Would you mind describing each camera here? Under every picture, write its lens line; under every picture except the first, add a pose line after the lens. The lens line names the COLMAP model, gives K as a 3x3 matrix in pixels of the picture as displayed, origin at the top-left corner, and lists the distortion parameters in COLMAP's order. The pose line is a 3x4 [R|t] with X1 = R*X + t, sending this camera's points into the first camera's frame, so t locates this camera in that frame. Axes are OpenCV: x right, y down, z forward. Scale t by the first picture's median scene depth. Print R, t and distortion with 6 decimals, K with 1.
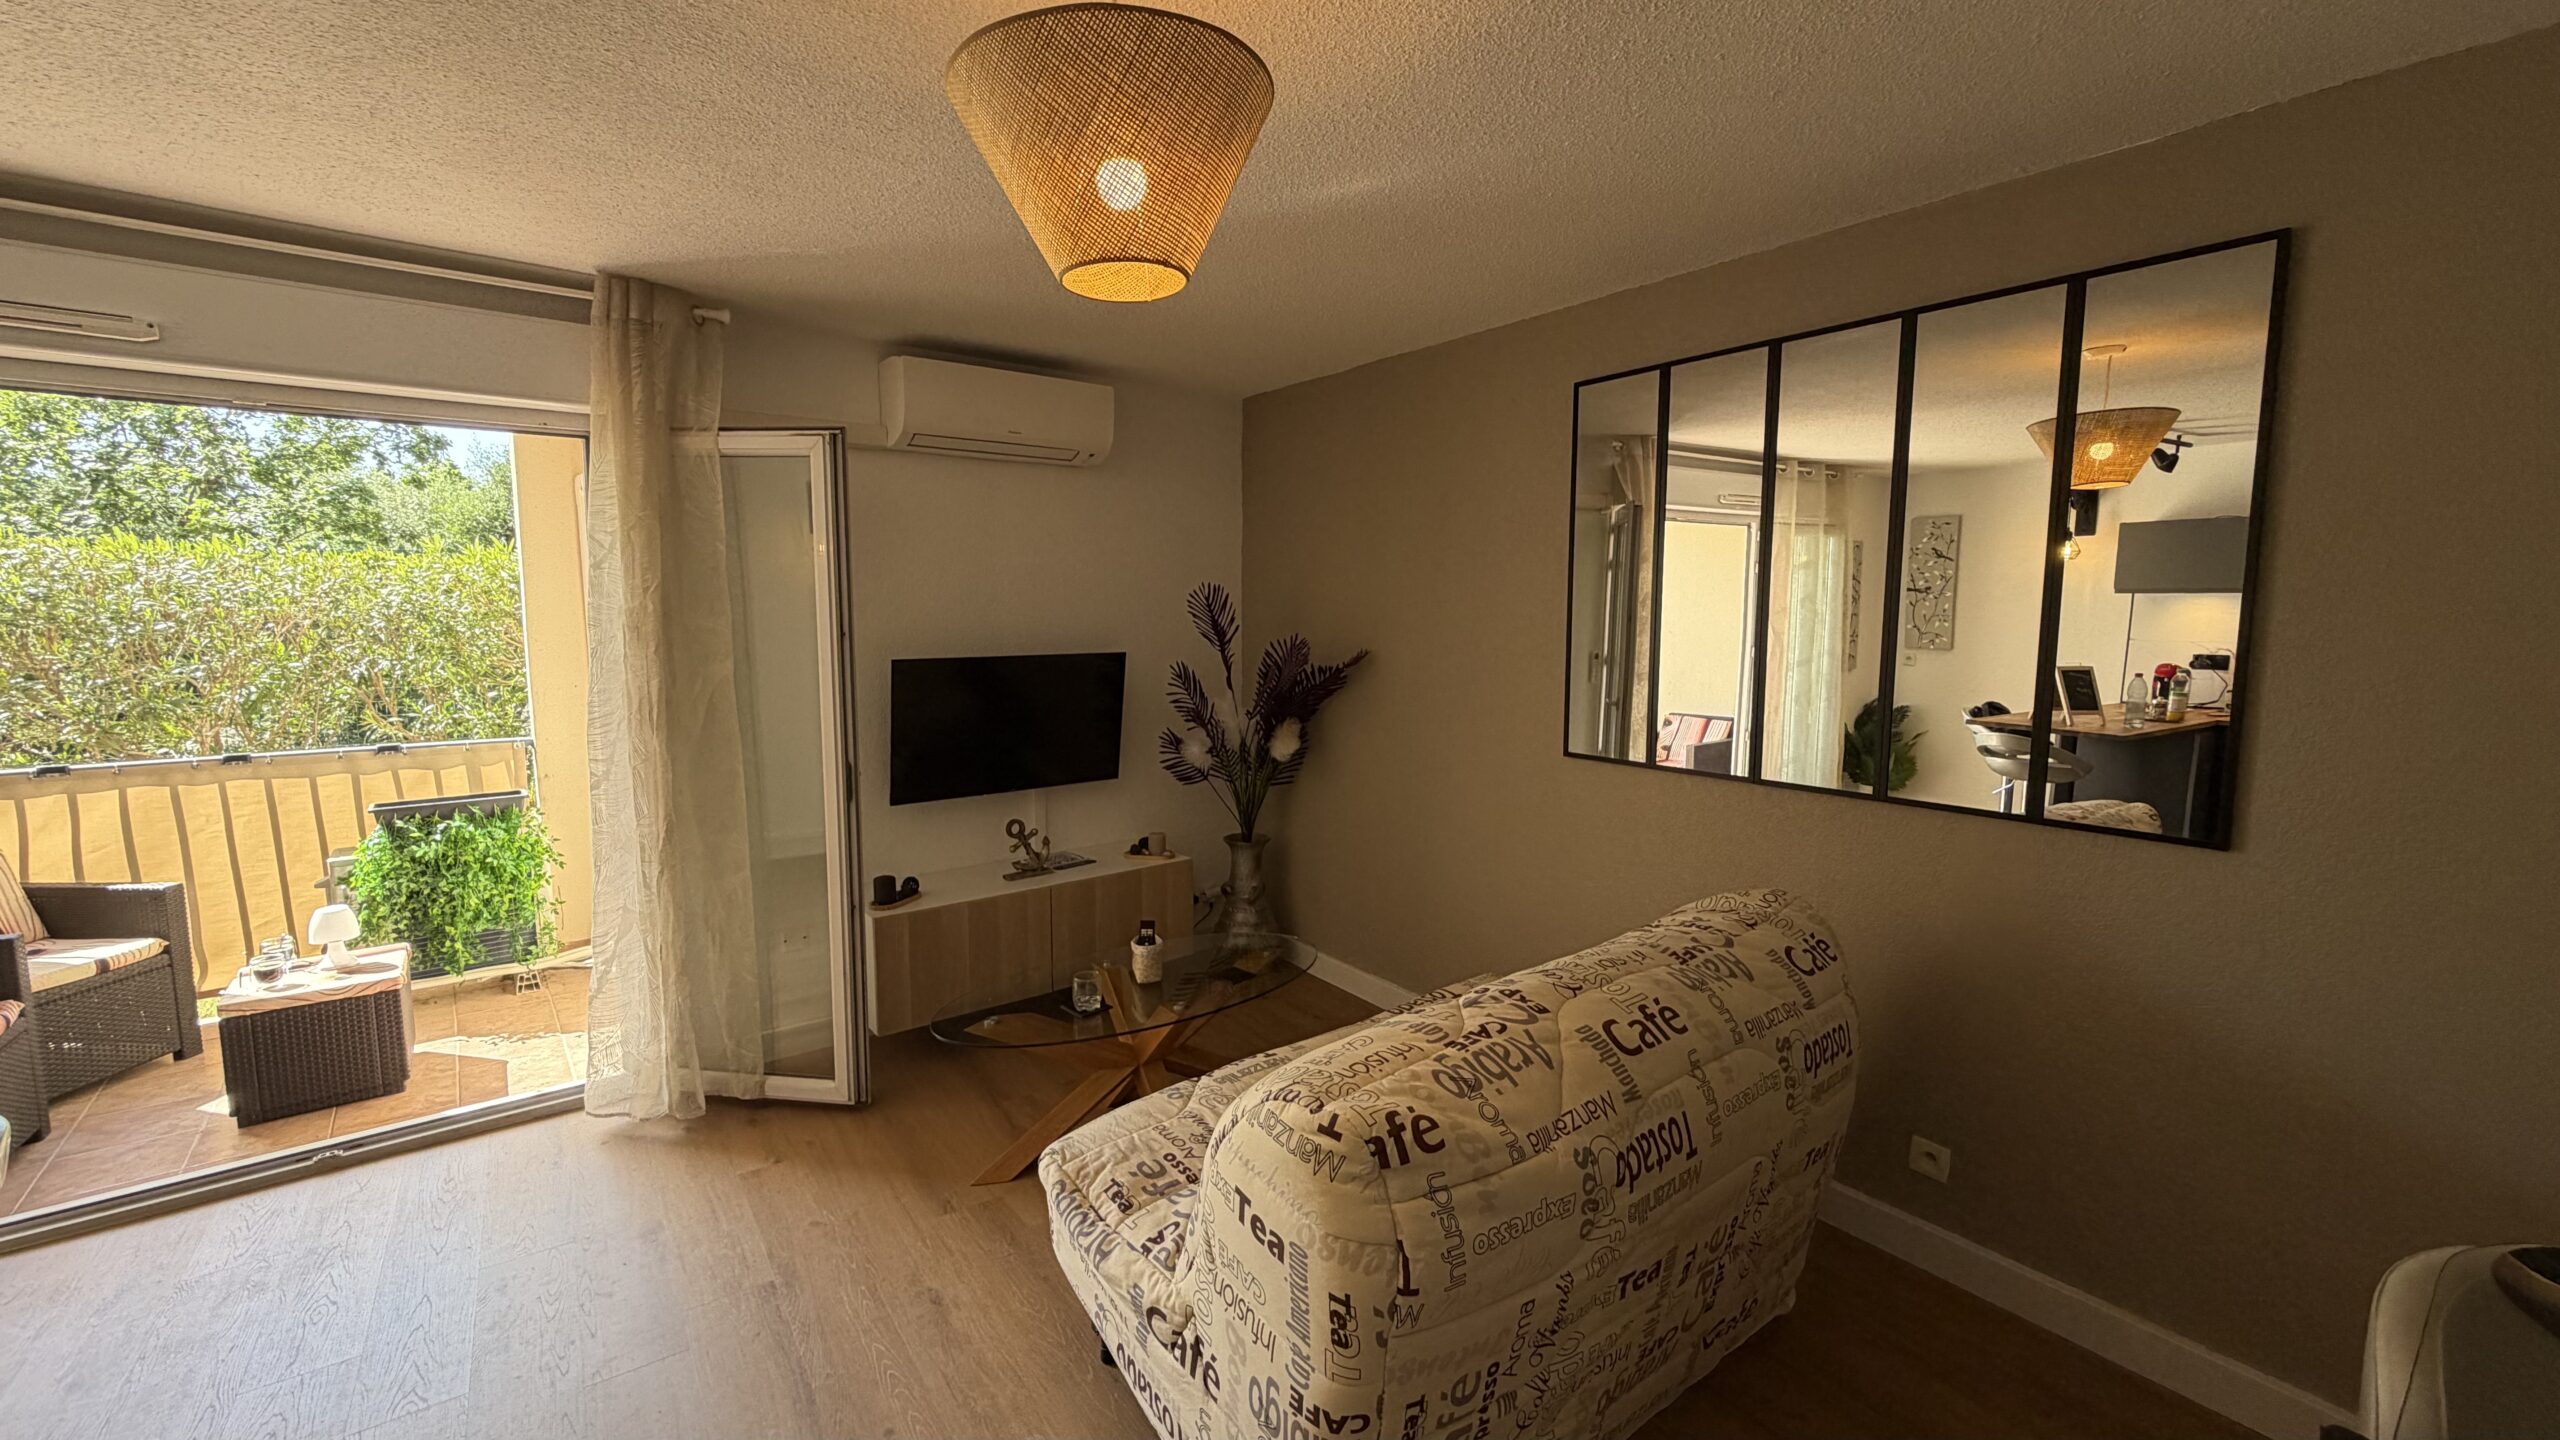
lens RADIAL K [[1017.3, 0, 1272.8], [0, 1017.3, 719.7], [0, 0, 1]] dist [0.003661, -0.000952]
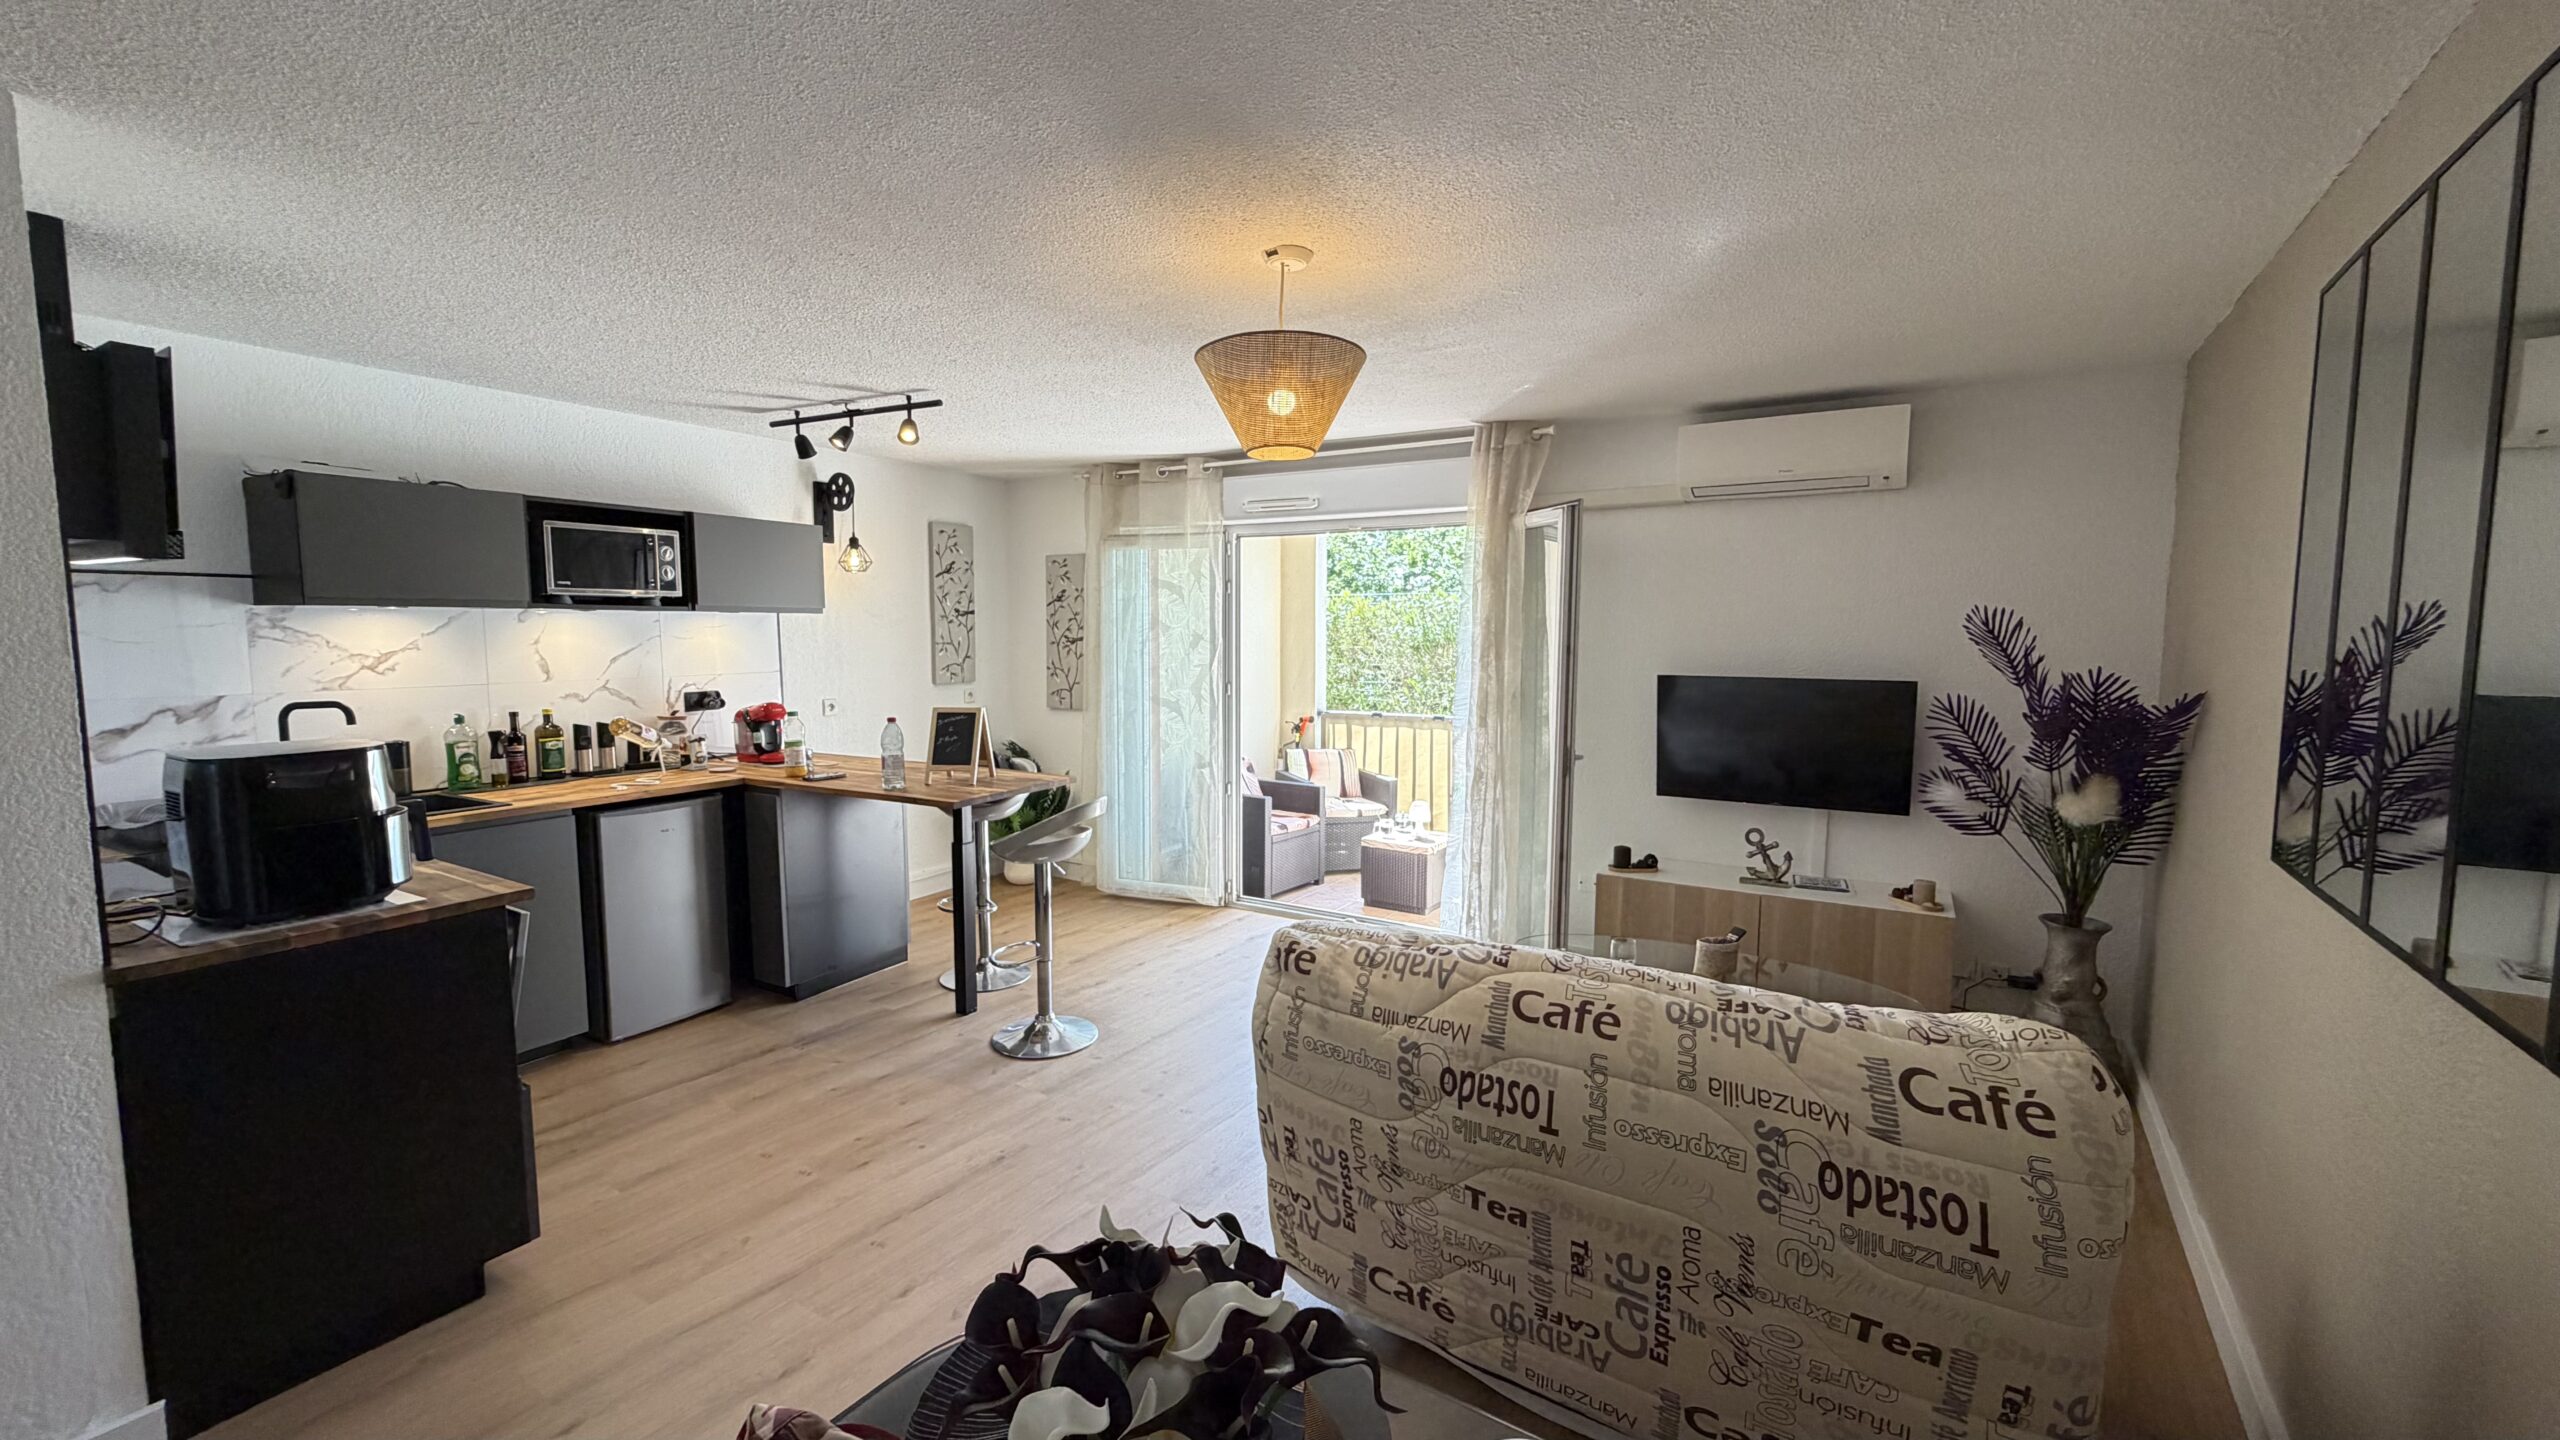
lens RADIAL K [[1017.3, 0, 1268.3], [0, 1017.3, 720.6], [0, 0, 1]] dist [0.003661, -0.000952]
pose [[0.333183, 0.083383, -0.939168, 0.551632], [-0.109229, 0.992789, 0.049393, -0.012288], [0.936514, 0.086127, 0.339888, 0.133246]]
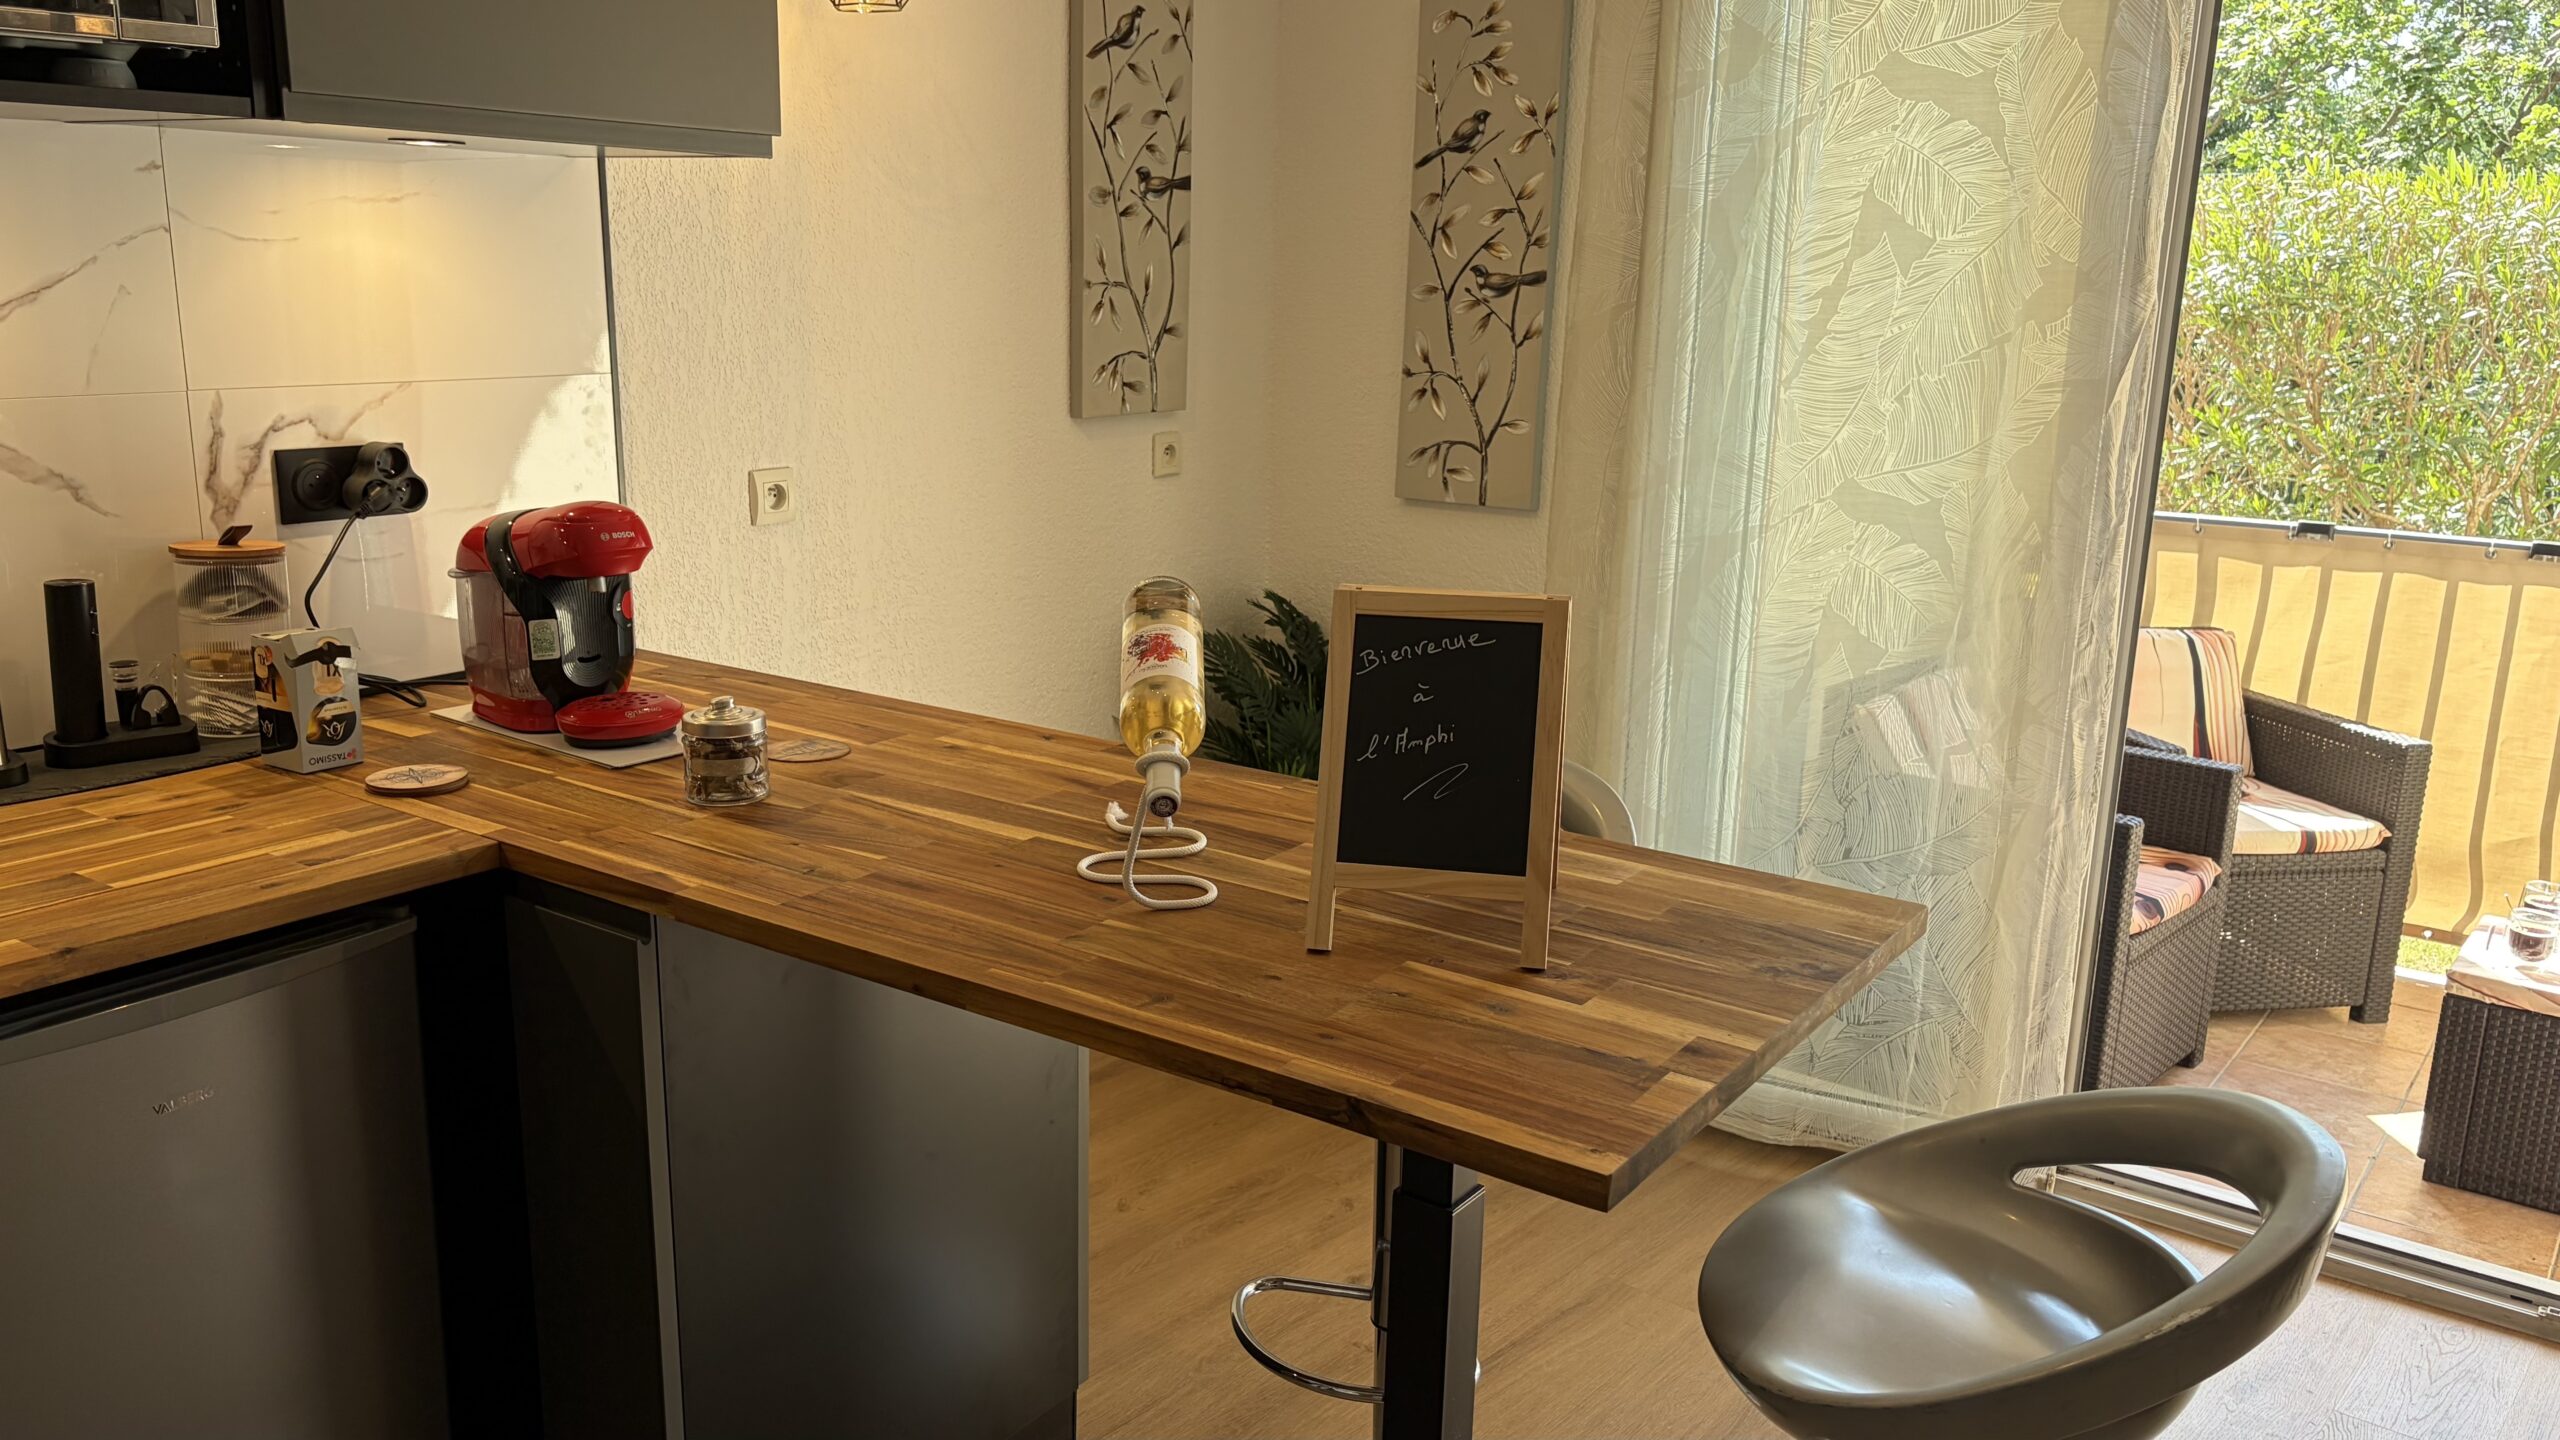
lens RADIAL K [[1946.3, 0, 1266.7], [0, 1946.3, 731.9], [0, 0, 1]] dist [0.045241, -0.050176]
pose [[0.231512, 0.230307, -0.945178, -0.131212], [-0.132671, 0.969971, 0.203851, 0.008436], [0.963743, 0.078204, 0.255115, 0.043648]]
